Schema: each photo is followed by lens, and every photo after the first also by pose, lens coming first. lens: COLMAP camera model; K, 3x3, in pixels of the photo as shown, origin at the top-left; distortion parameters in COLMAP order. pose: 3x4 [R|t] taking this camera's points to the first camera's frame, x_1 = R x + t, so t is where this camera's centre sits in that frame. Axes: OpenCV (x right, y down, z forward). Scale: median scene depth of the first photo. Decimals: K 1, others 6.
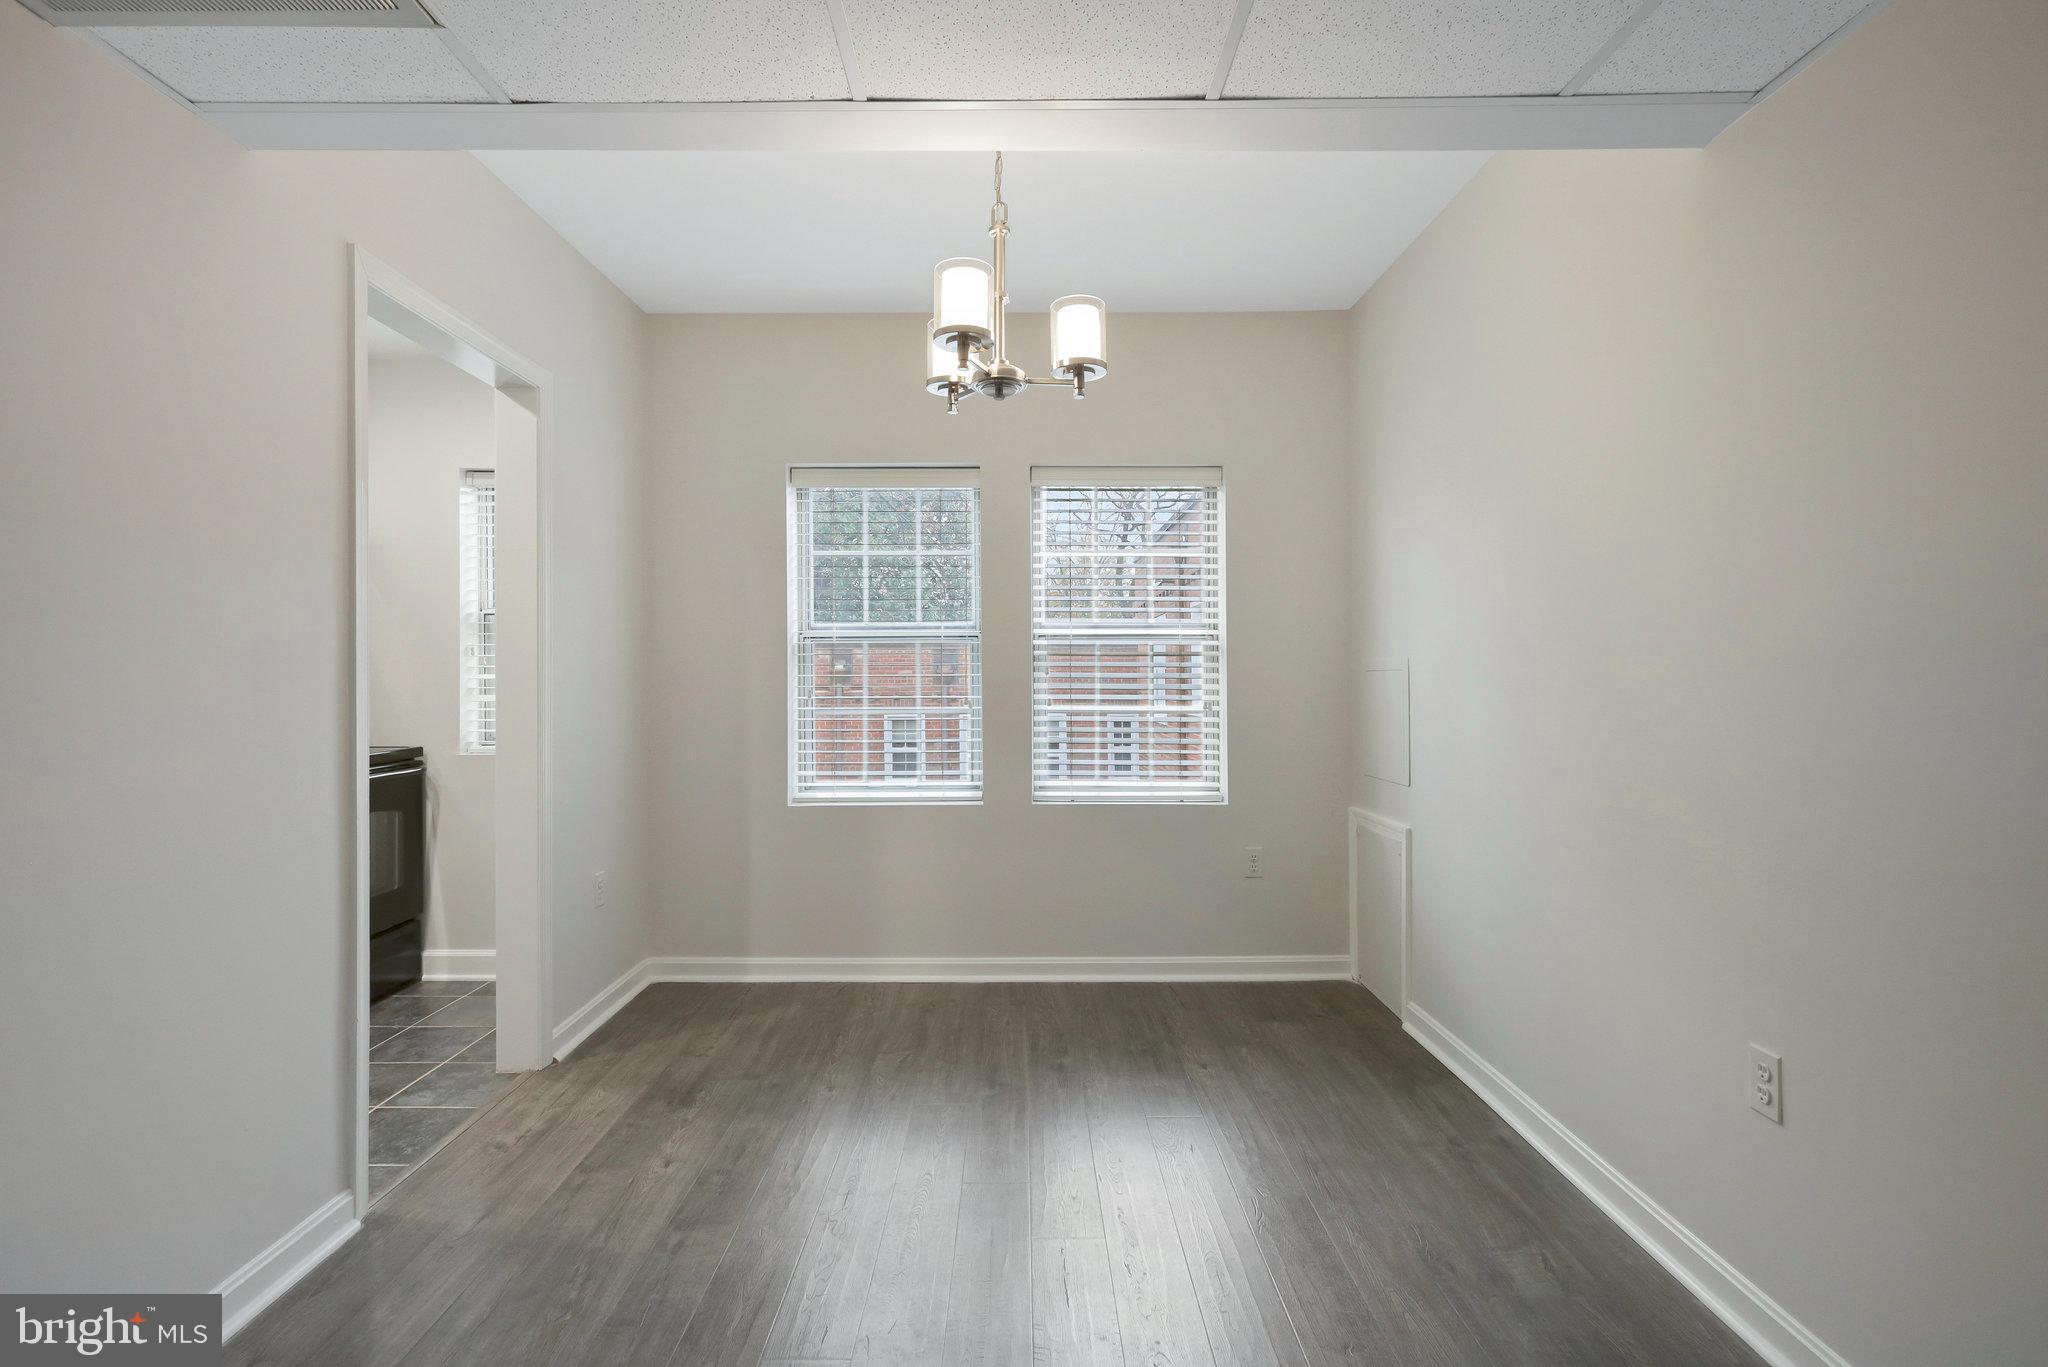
lens RADIAL K [[955.2, 0, 1018.7], [0, 955.2, 670.8], [0, 0, 1]] dist [0.002024, 0.000239]
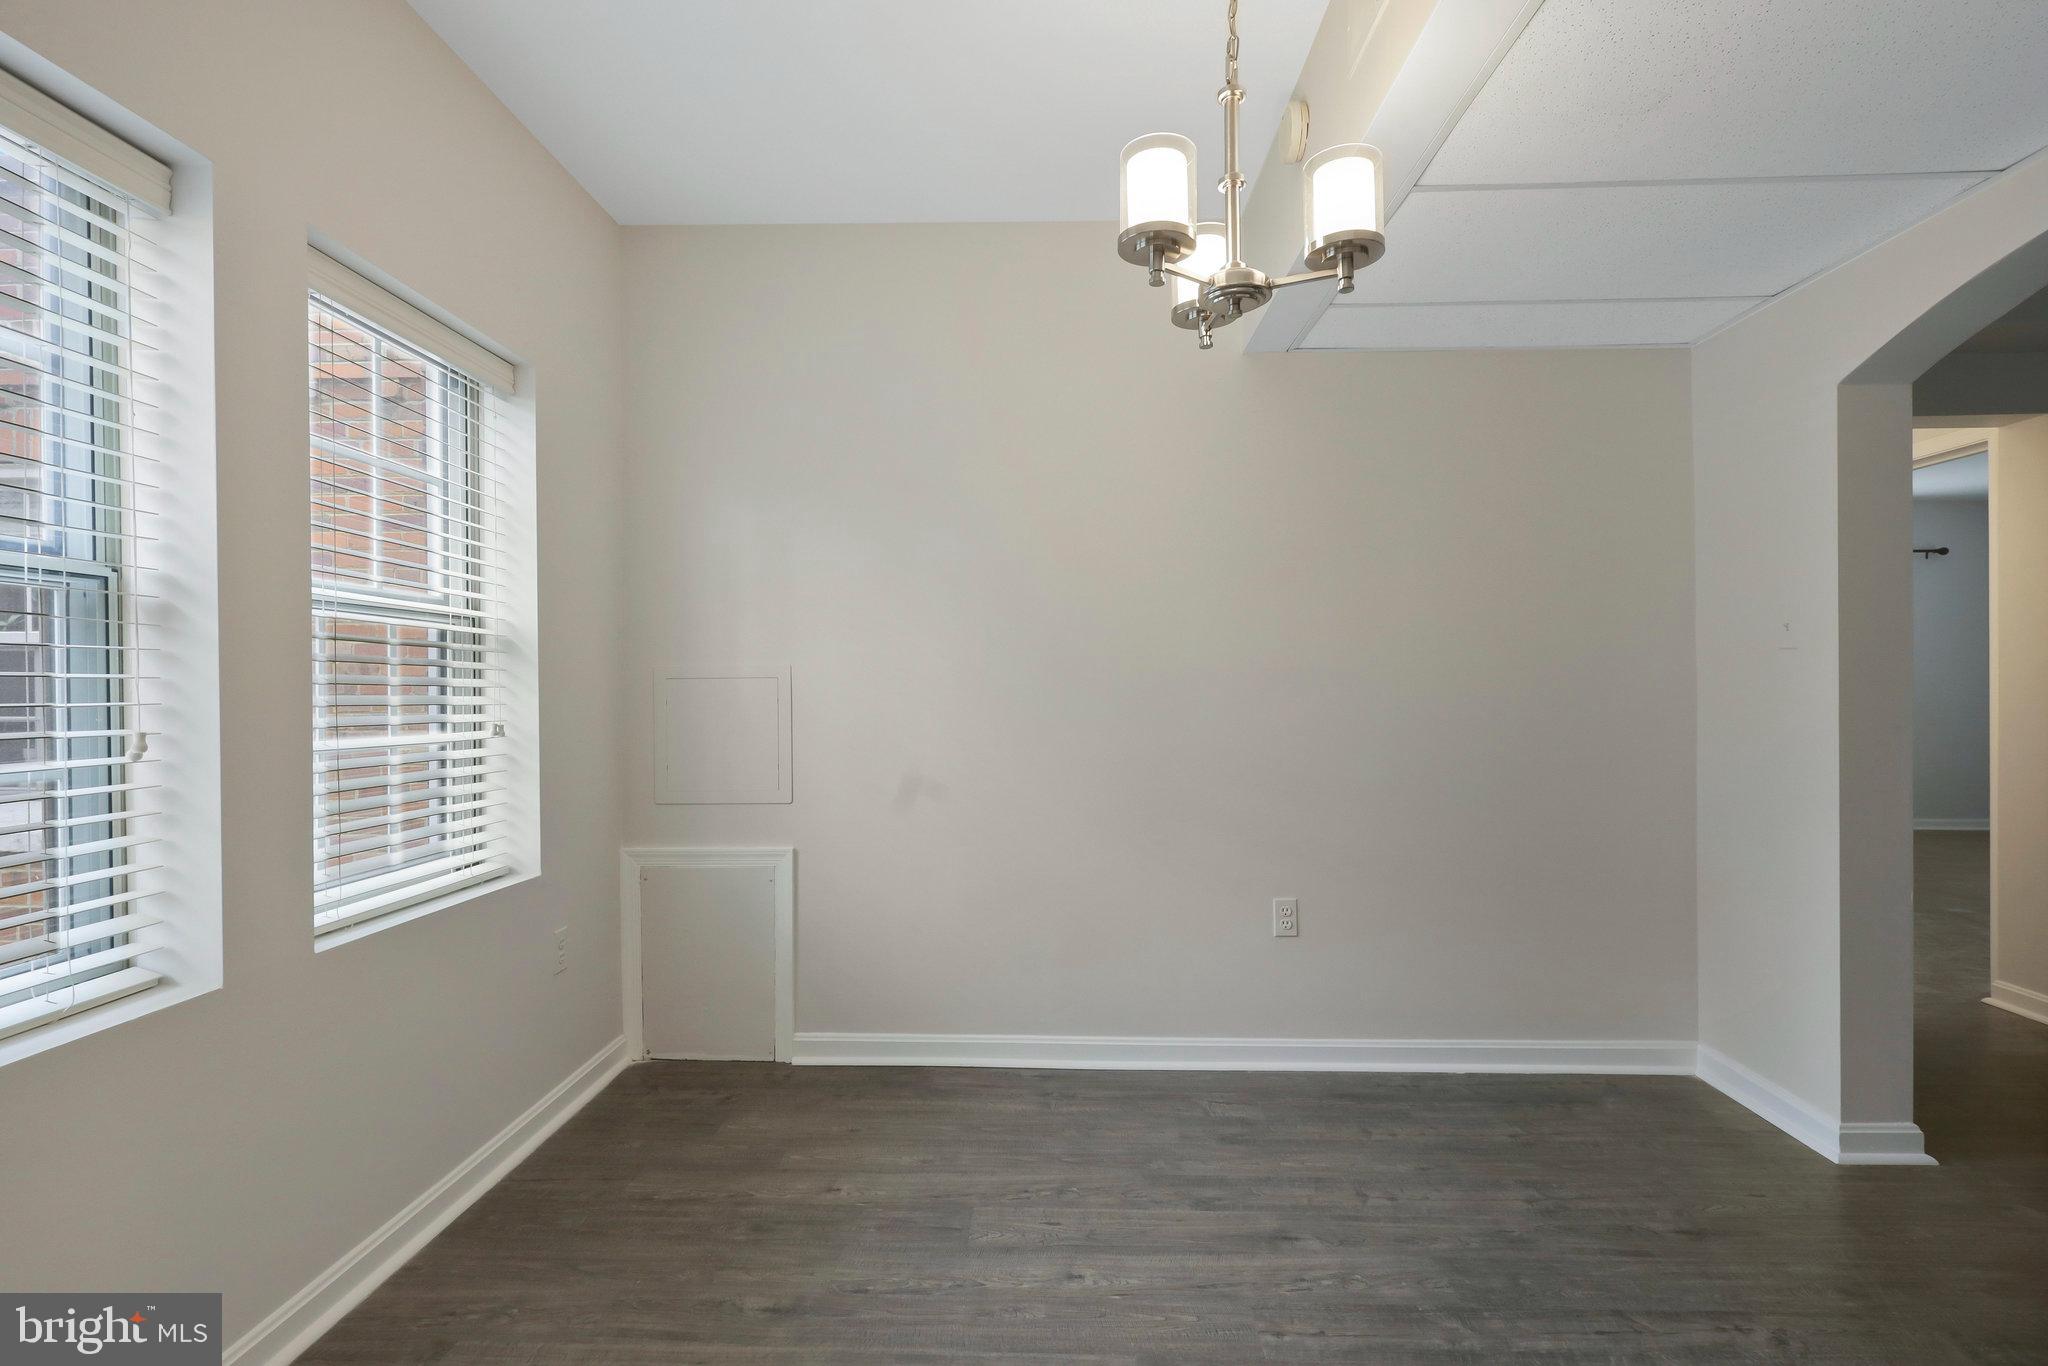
lens RADIAL K [[970.8, 0, 1026.3], [0, 970.8, 694.9], [0, 0, 1]] dist [0.001505, 0.000460]
pose [[0.029628, -0.002444, 0.999558, -0.534580], [-0.008286, 0.999962, 0.002691, 0.011686], [-0.999527, -0.008362, 0.029607, 0.758324]]
